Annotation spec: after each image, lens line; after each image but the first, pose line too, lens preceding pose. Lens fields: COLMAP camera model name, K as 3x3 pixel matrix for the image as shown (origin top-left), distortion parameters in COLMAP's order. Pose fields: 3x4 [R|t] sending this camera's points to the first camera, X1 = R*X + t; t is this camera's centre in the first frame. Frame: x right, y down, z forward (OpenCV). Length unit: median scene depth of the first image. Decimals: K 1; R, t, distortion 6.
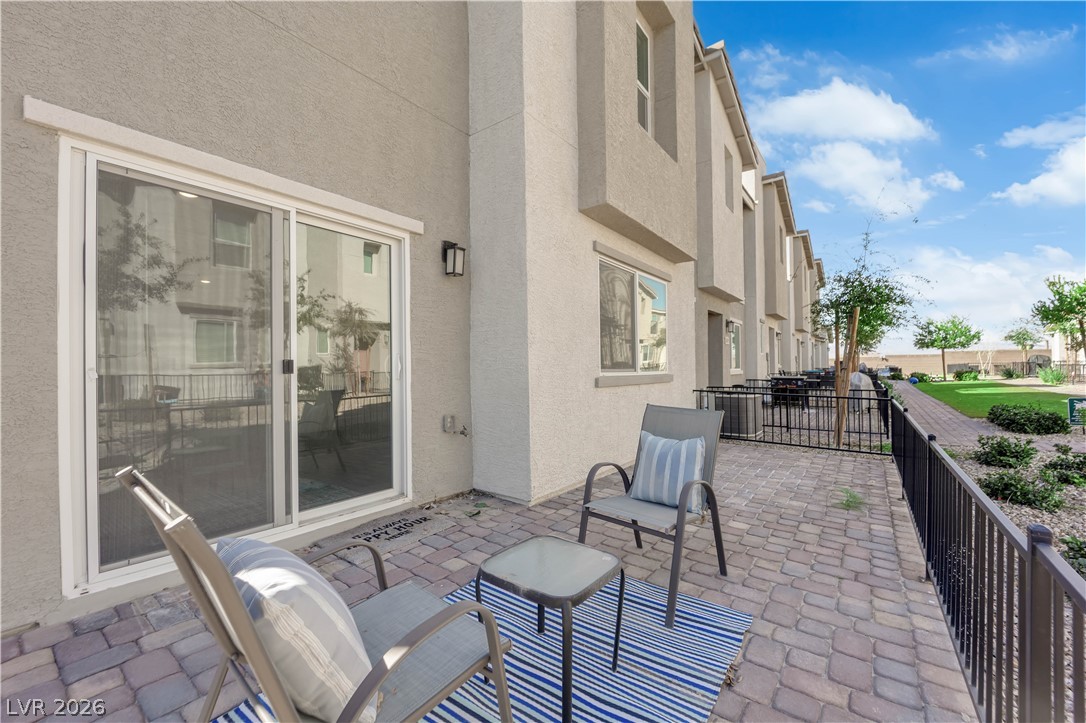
lens RADIAL K [[438.7, 0, 543.0], [0, 438.7, 361.5], [0, 0, 1]] dist [-0.014789, -0.000072]
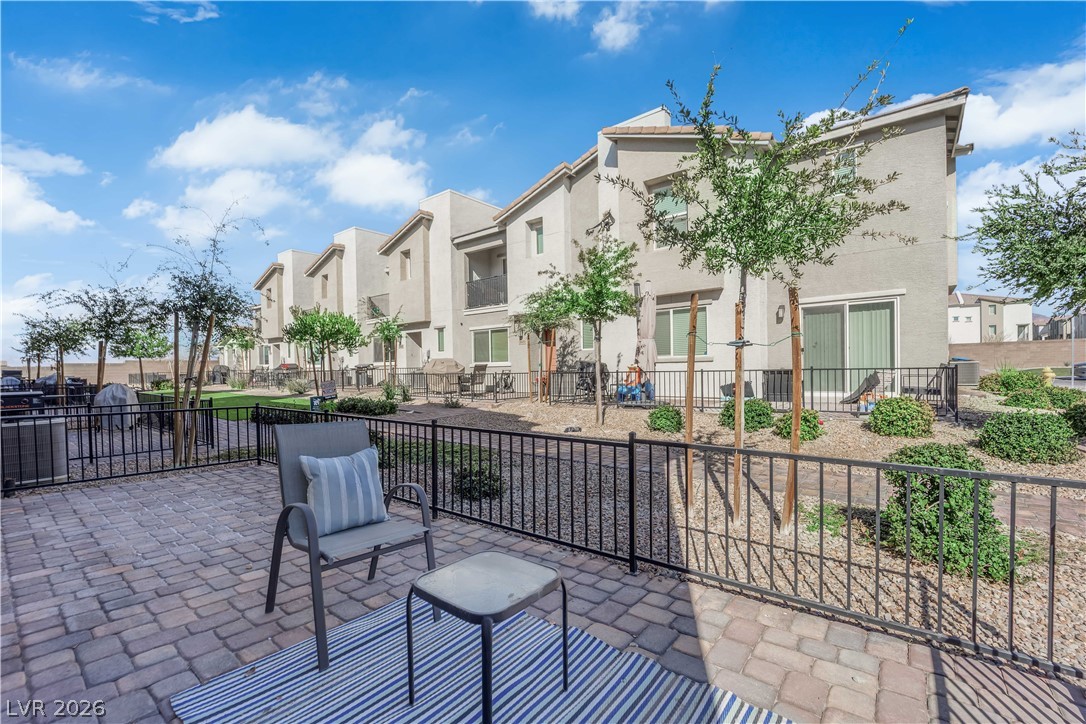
lens RADIAL K [[453.3, 0, 545.5], [0, 453.3, 377.8], [0, 0, 1]] dist [-0.000378, -0.000025]
pose [[0.019614, -0.020344, 0.999601, -0.155974], [0.005567, 0.999780, 0.020239, 0.000257], [-0.999792, 0.005168, 0.019723, 0.144725]]
